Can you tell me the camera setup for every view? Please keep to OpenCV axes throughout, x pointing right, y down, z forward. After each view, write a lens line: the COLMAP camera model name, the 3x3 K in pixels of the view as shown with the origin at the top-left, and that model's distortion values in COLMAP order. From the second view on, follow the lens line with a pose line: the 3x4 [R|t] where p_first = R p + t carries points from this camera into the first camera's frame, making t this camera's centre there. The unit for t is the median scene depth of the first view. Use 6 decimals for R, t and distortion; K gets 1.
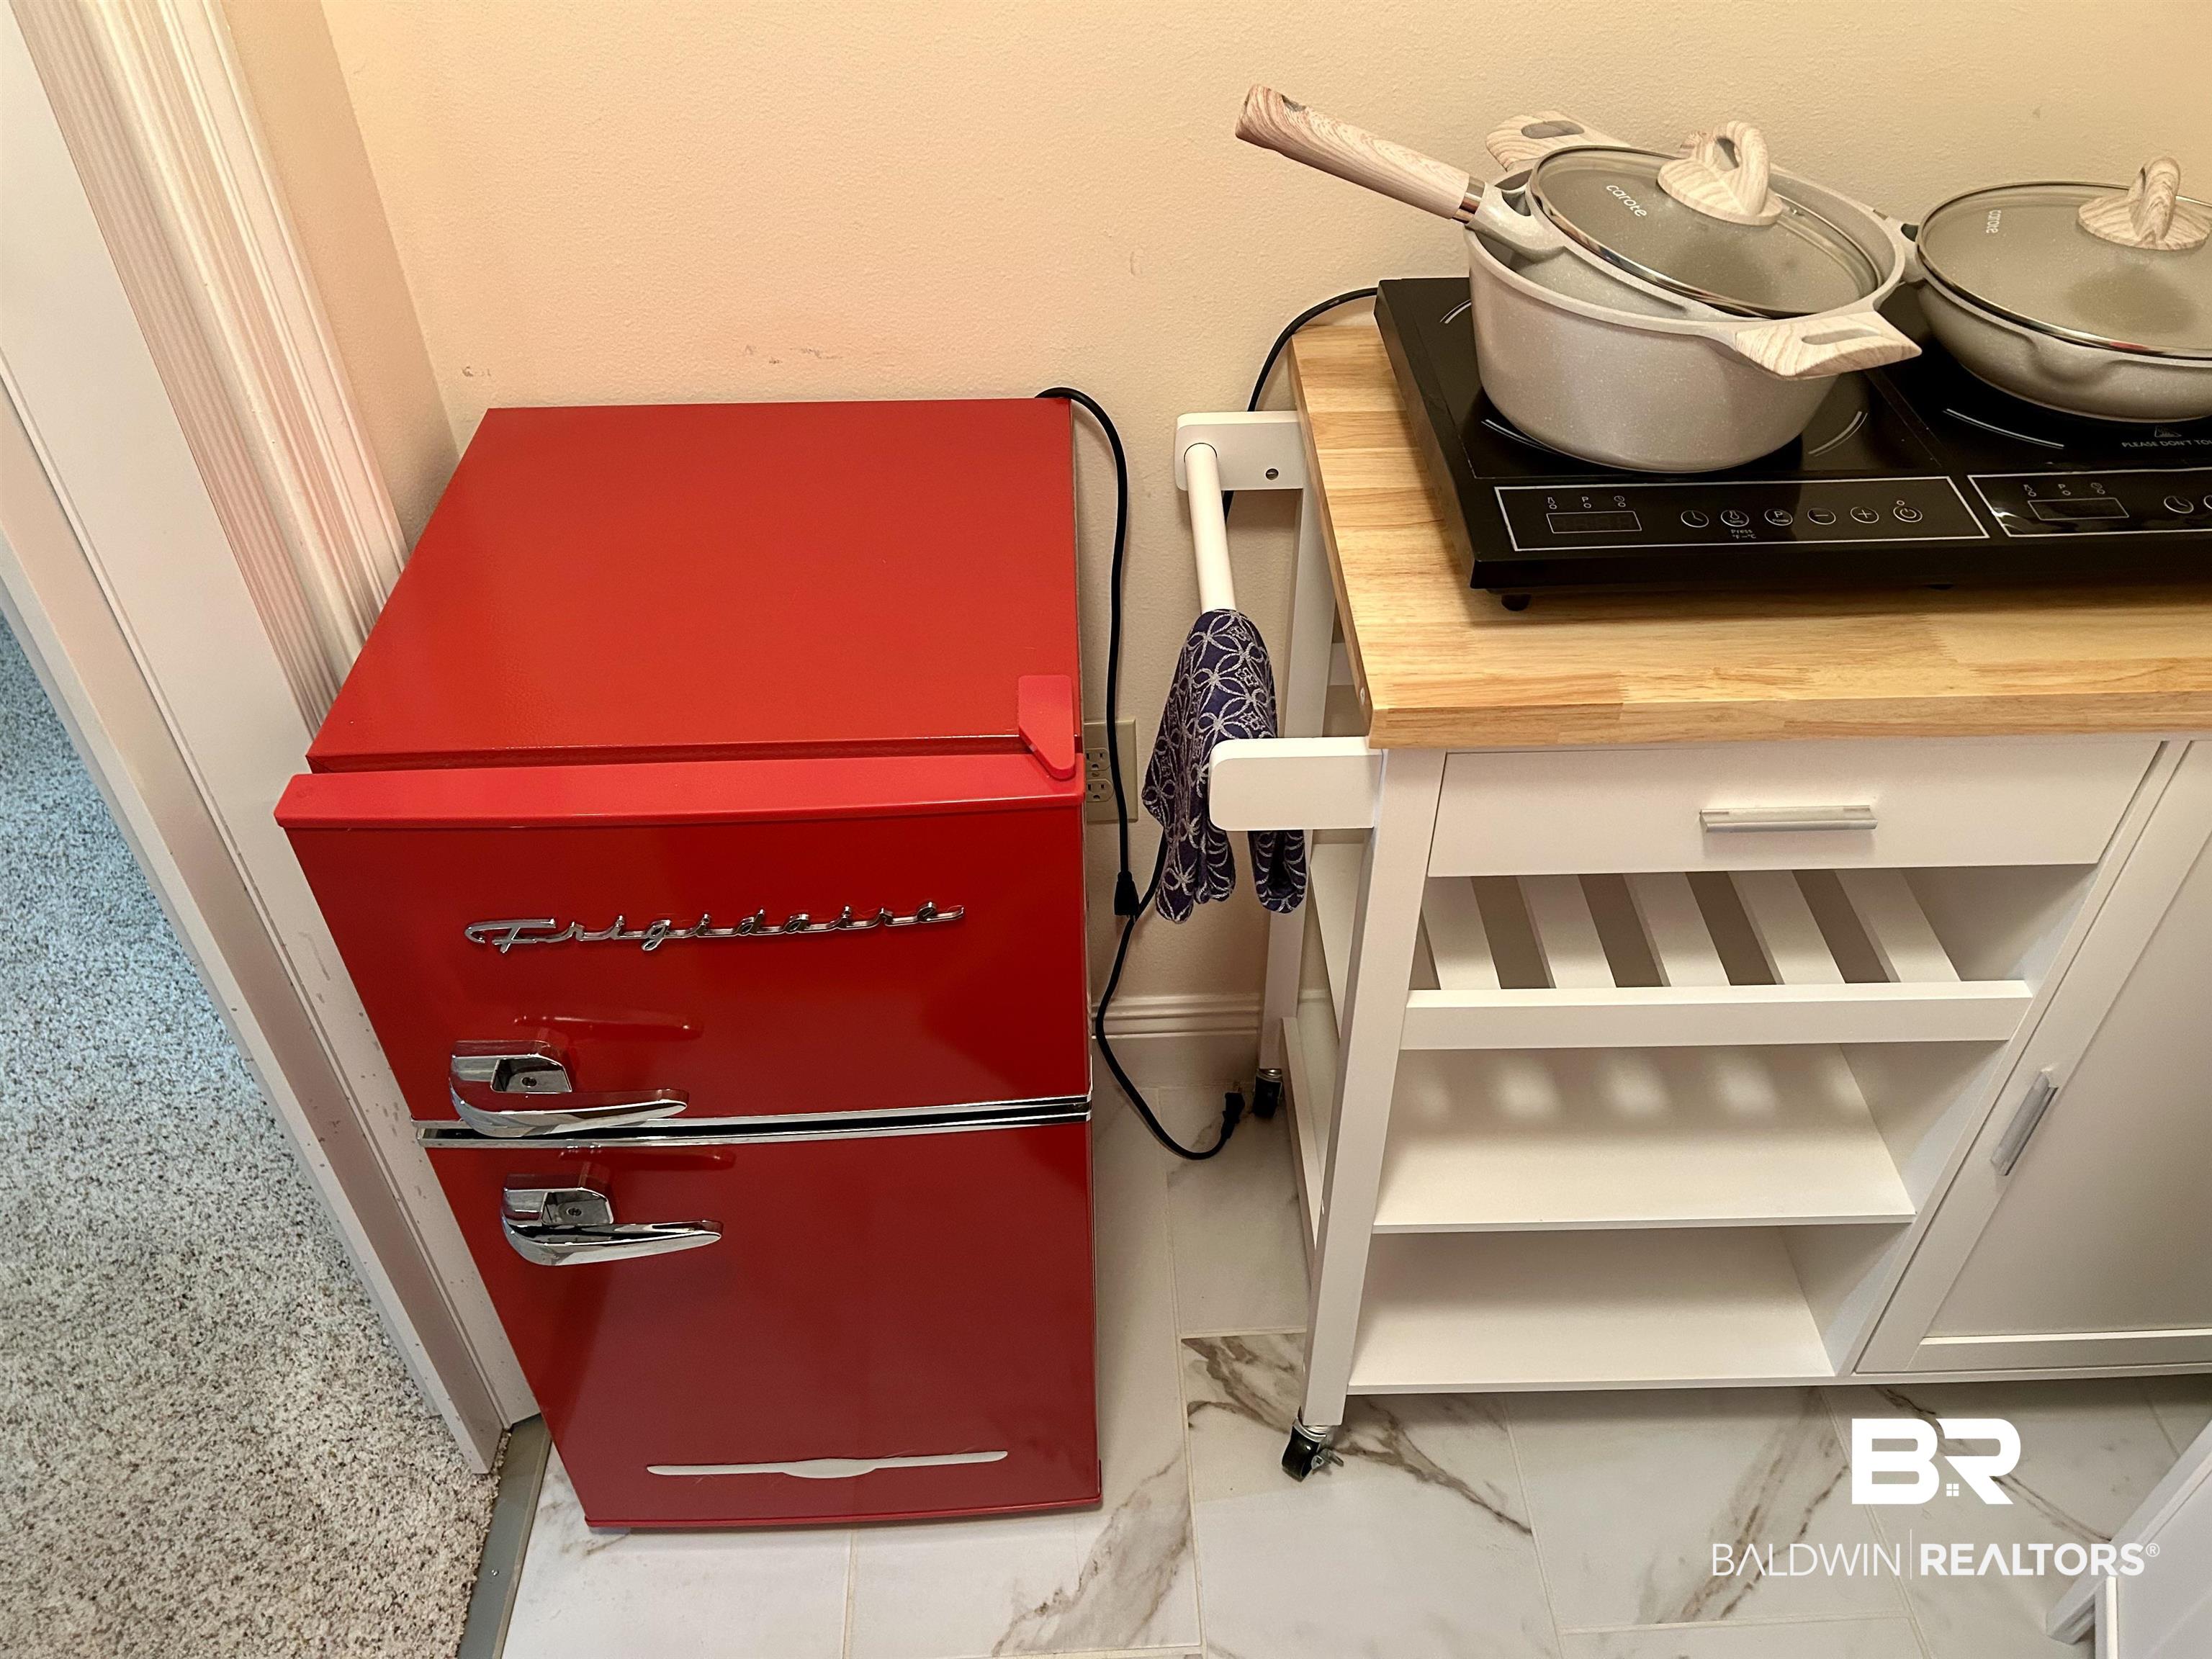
lens RADIAL K [[1678.3, 0, 1091.8], [0, 1678.3, 819.7], [0, 0, 1]] dist [0.027382, -0.040587]
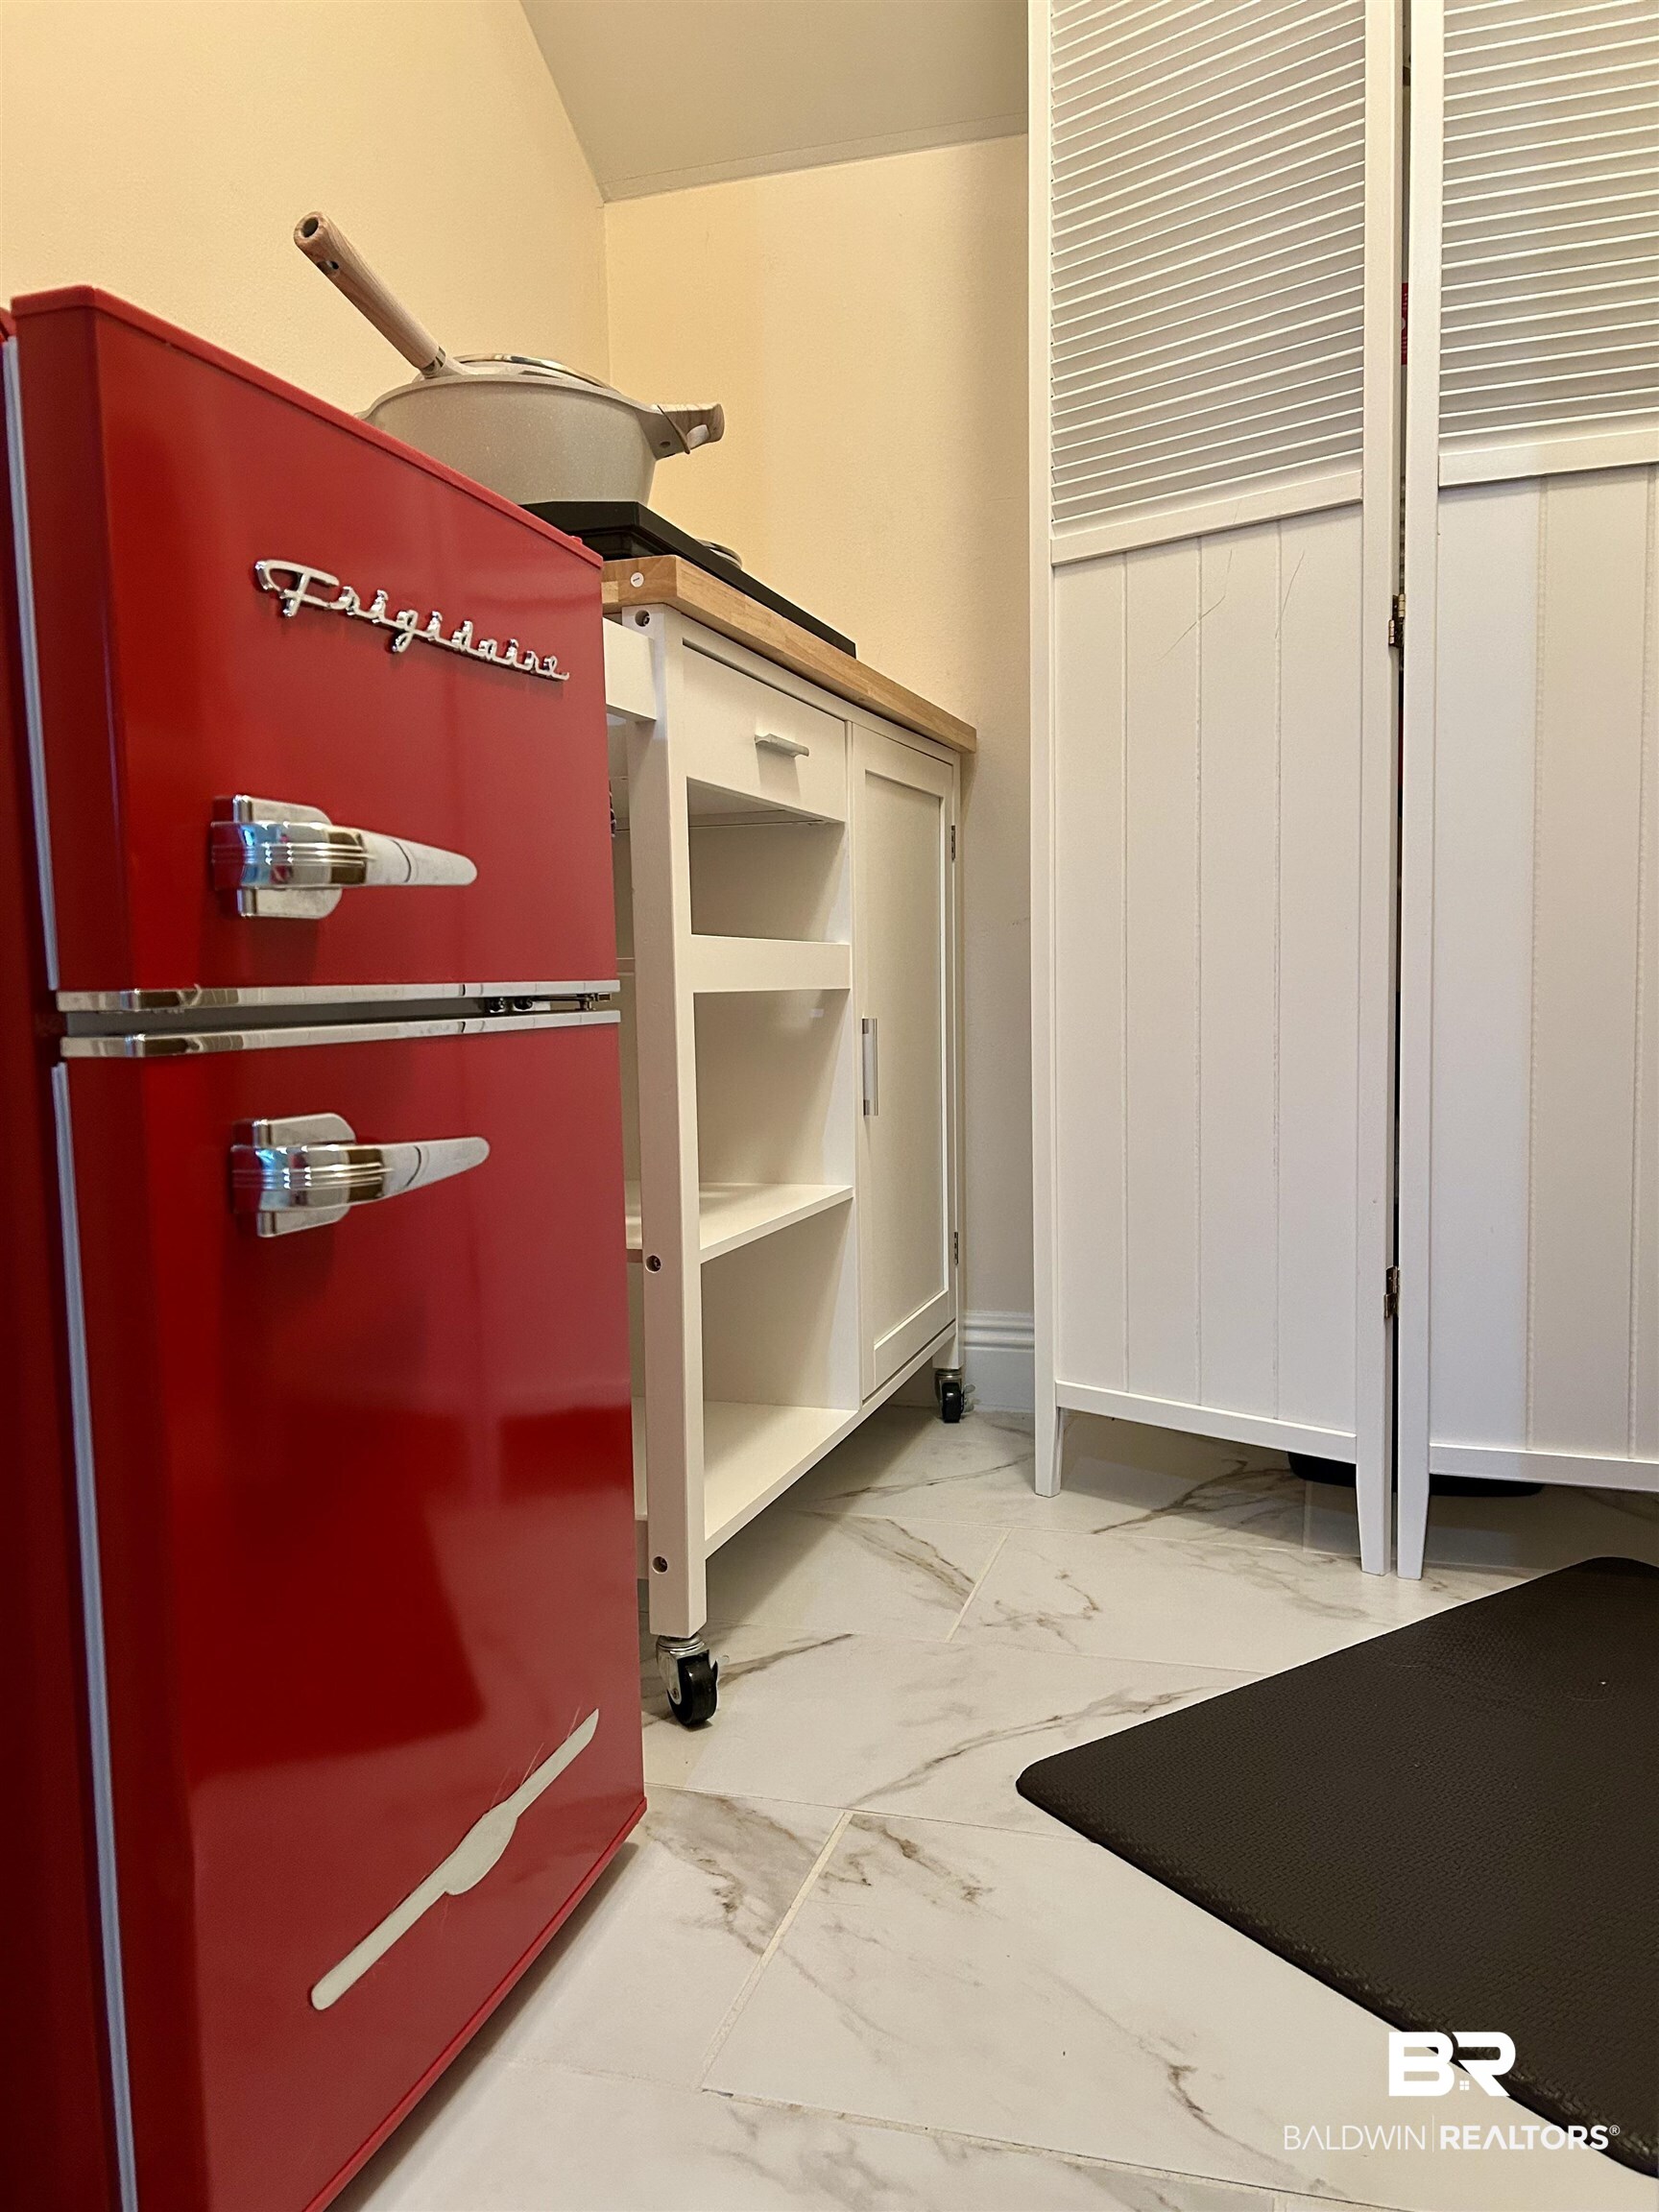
lens RADIAL K [[1678.3, 0, 829.9], [0, 1678.3, 1103.9], [0, 0, 1]] dist [0.027382, -0.040587]
pose [[0.327105, -0.060707, 0.943036, -0.668390], [0.645177, 0.743503, -0.175926, 0.356004], [-0.690470, 0.665971, 0.282371, 0.514558]]
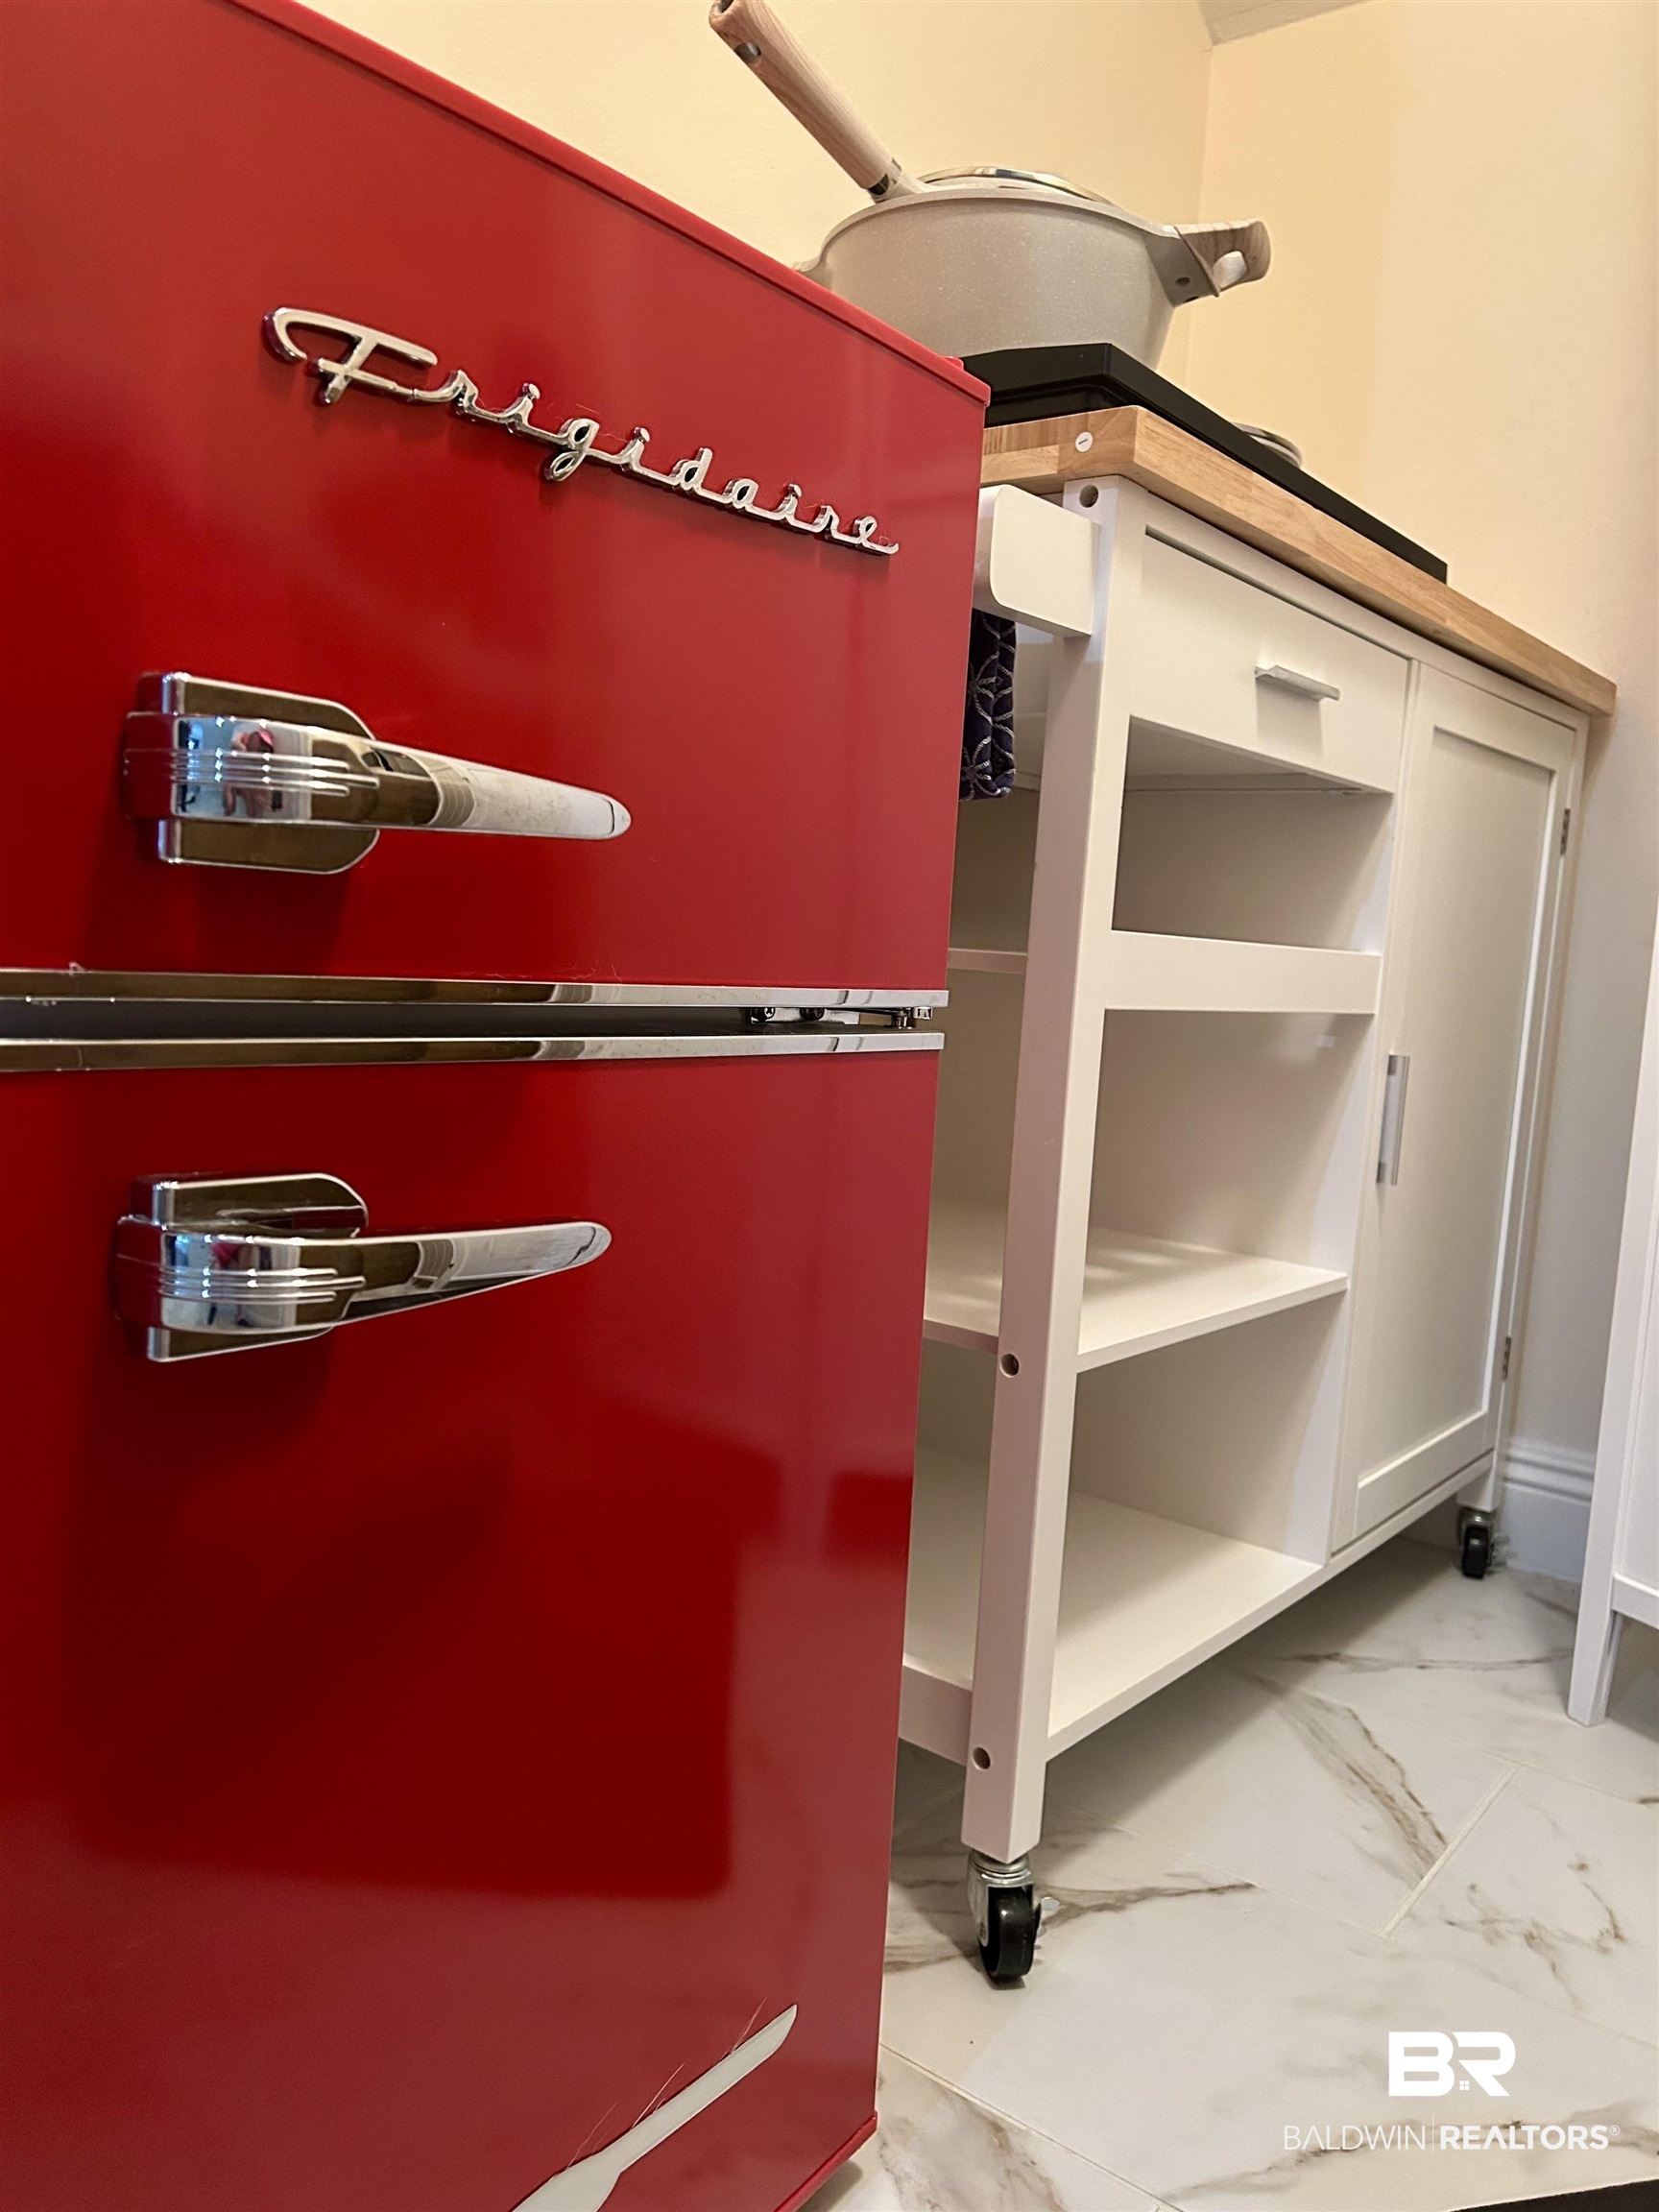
lens RADIAL K [[1678.3, 0, 838.6], [0, 1678.3, 1093.5], [0, 0, 1]] dist [0.027382, -0.040587]
pose [[0.634951, -0.014777, 0.772411, -0.425978], [0.460572, 0.809952, -0.363112, 0.325535], [-0.620250, 0.586310, 0.521086, 0.519099]]
